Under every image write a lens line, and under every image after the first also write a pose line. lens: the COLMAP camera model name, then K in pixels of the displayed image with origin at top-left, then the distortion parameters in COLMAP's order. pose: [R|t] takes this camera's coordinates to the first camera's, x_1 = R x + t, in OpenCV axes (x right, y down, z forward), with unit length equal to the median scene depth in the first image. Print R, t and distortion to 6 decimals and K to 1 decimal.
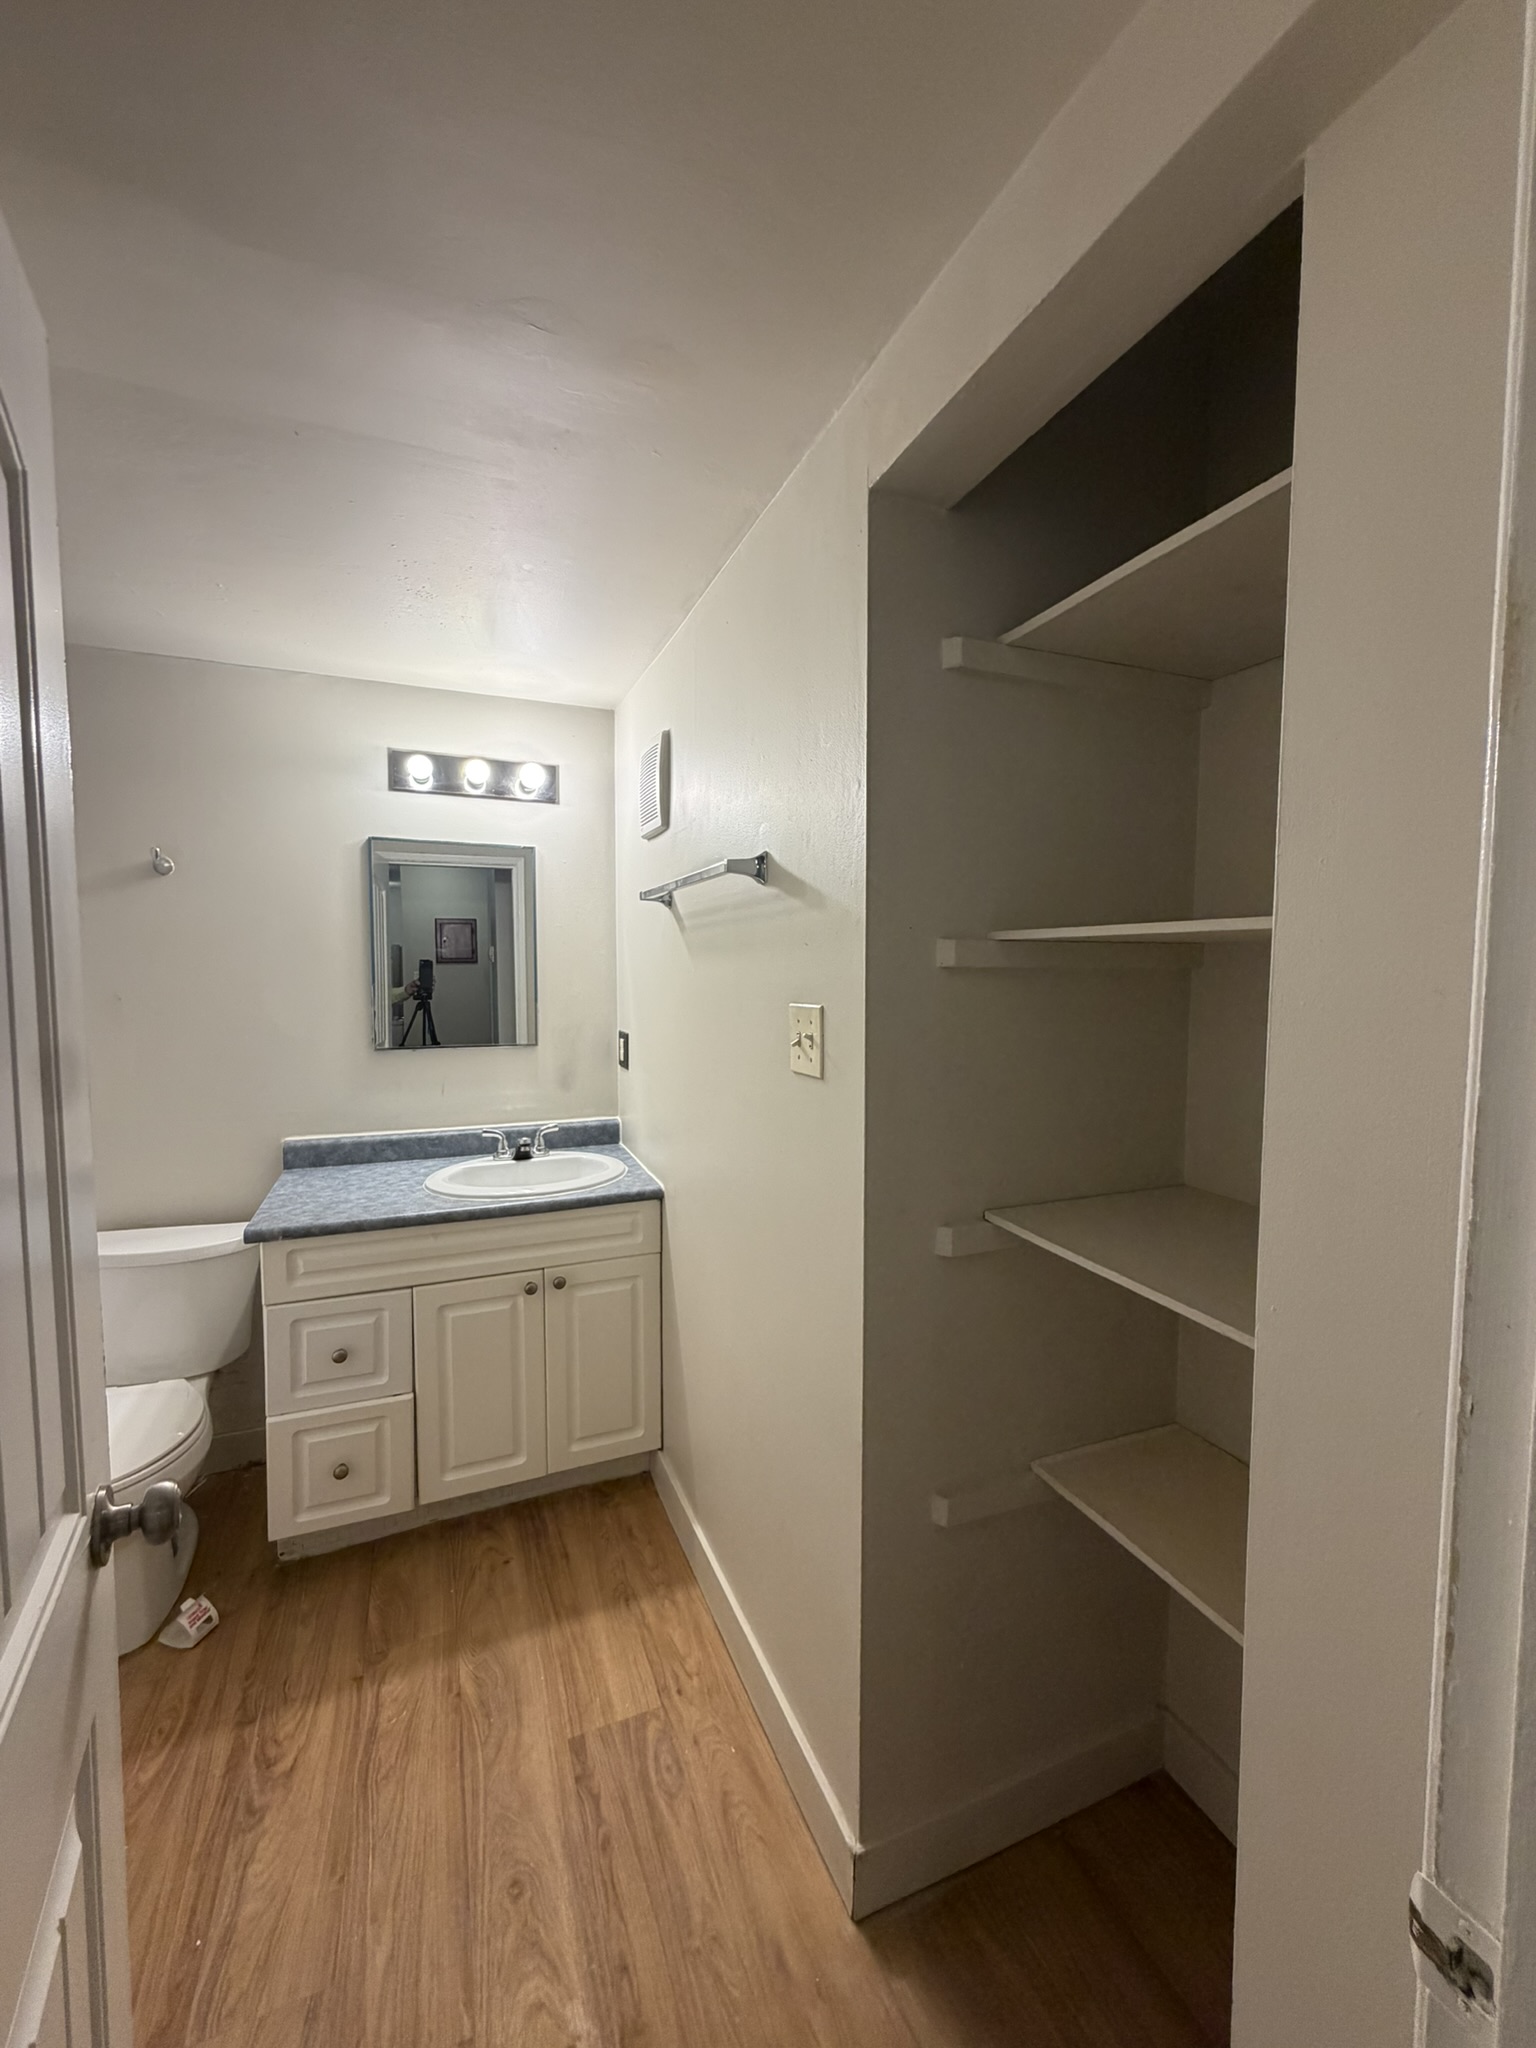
lens RADIAL K [[809.6, 0, 760.1], [0, 809.6, 1016.1], [0, 0, 1]] dist [-0.002575, 0.000876]
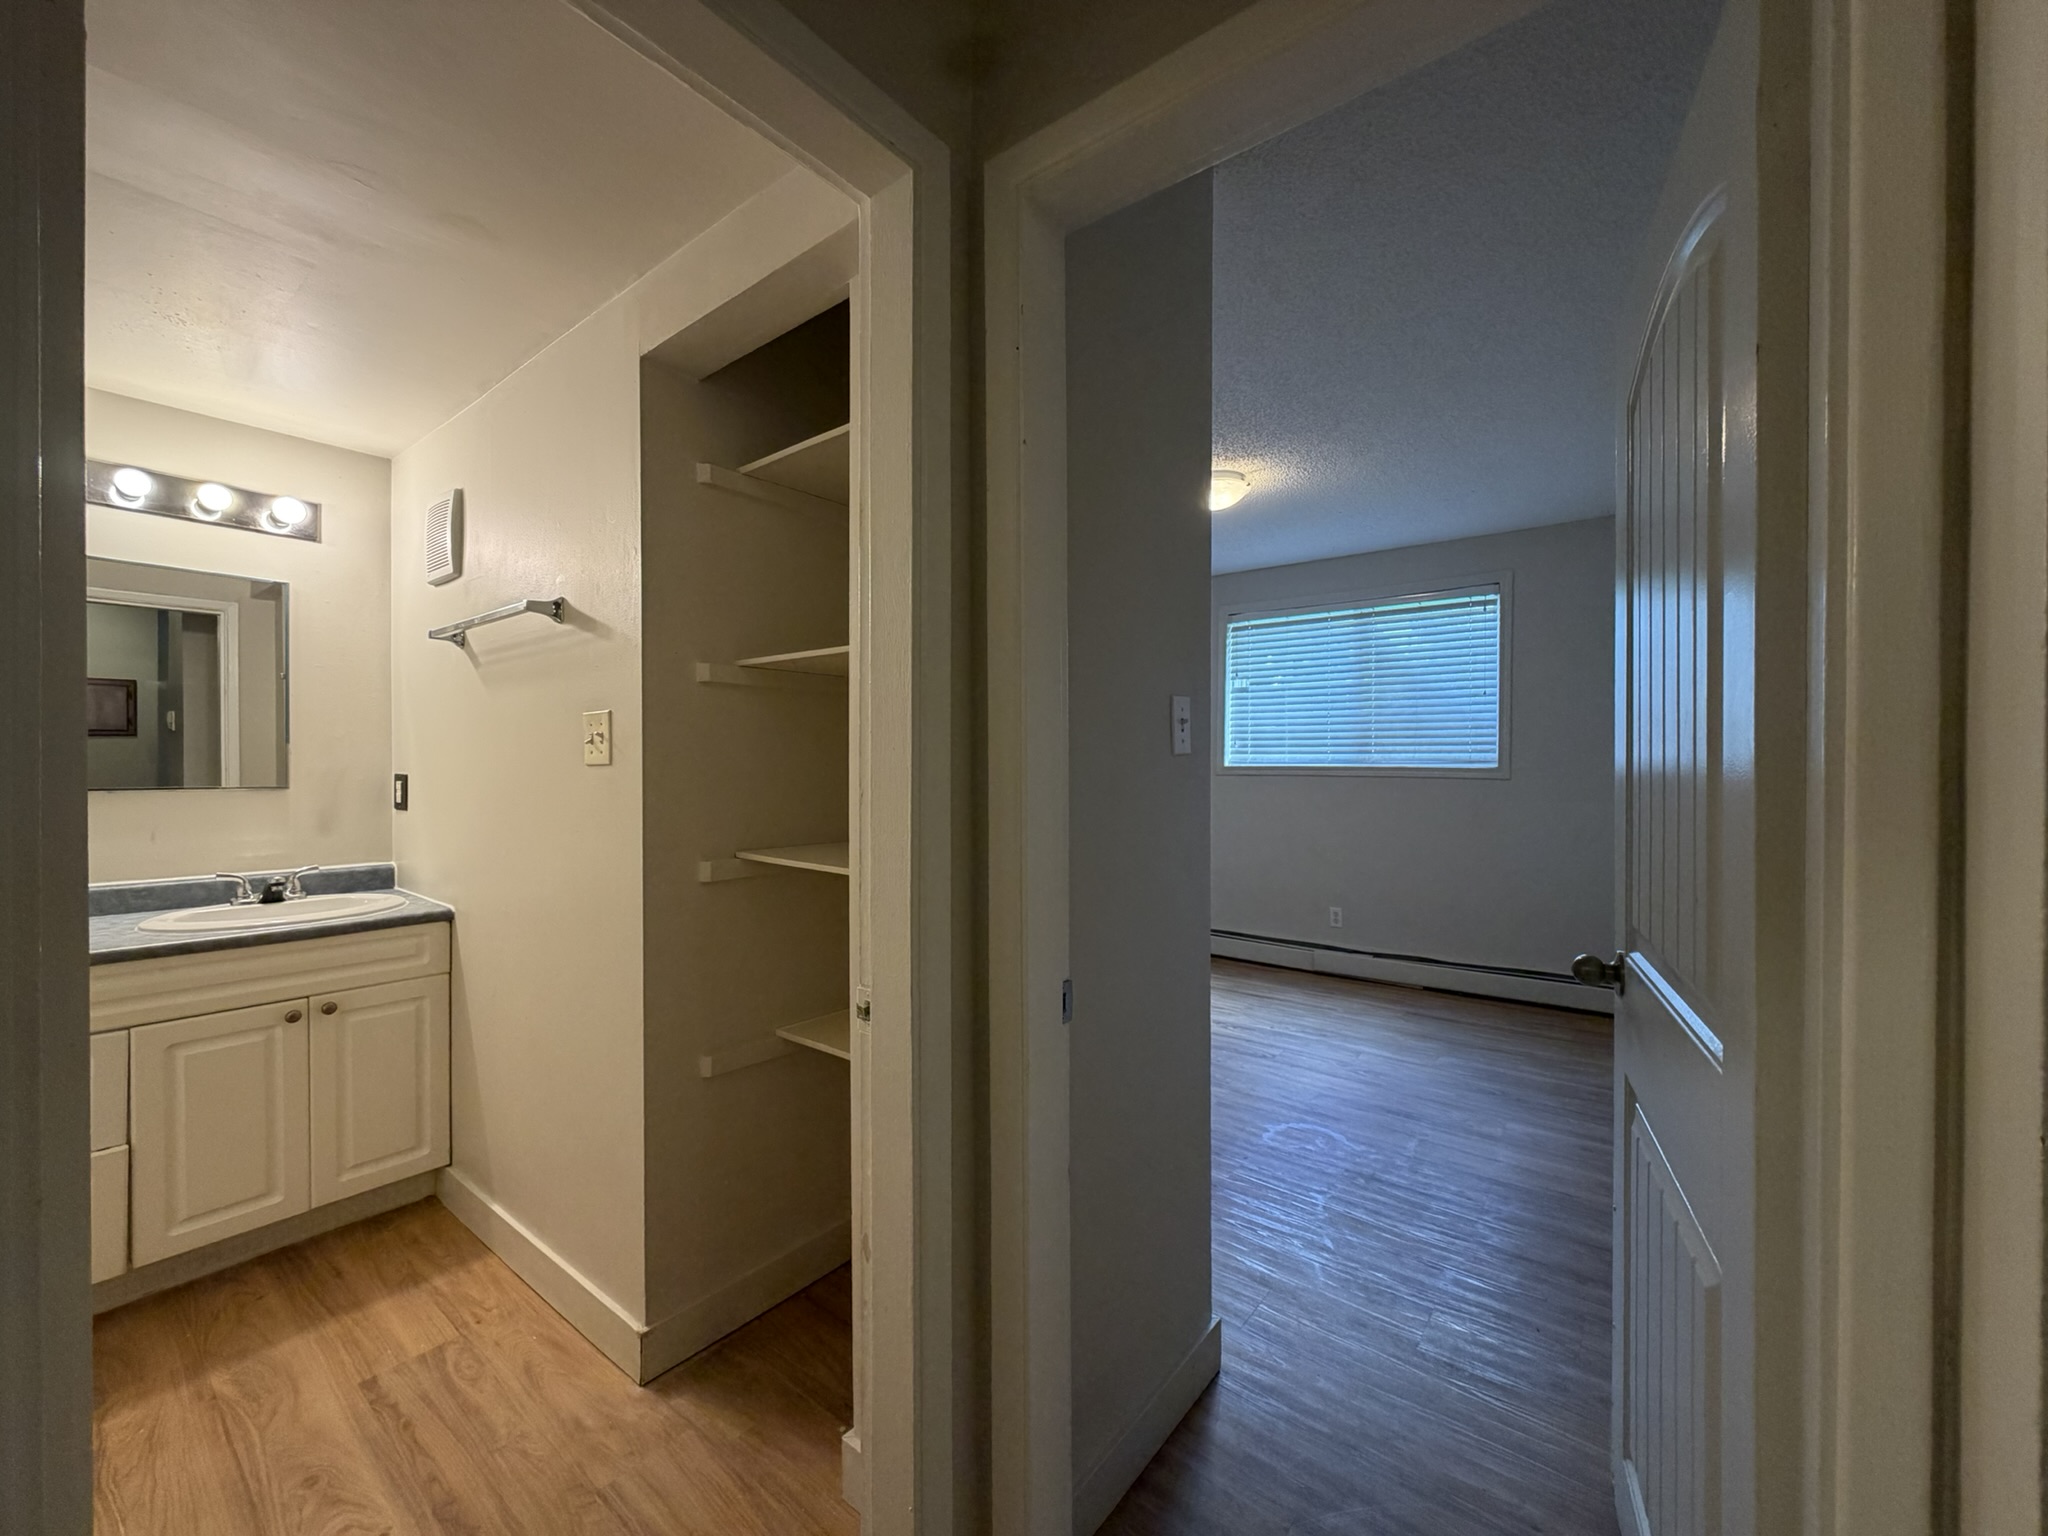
lens RADIAL K [[809.6, 0, 1022.4], [0, 809.6, 768.3], [0, 0, 1]] dist [-0.002575, 0.000876]
pose [[0.866957, -0.003810, 0.498369, -0.000171], [0.032870, 0.998231, -0.049548, 0.118490], [-0.497299, 0.059337, 0.865548, -0.344757]]
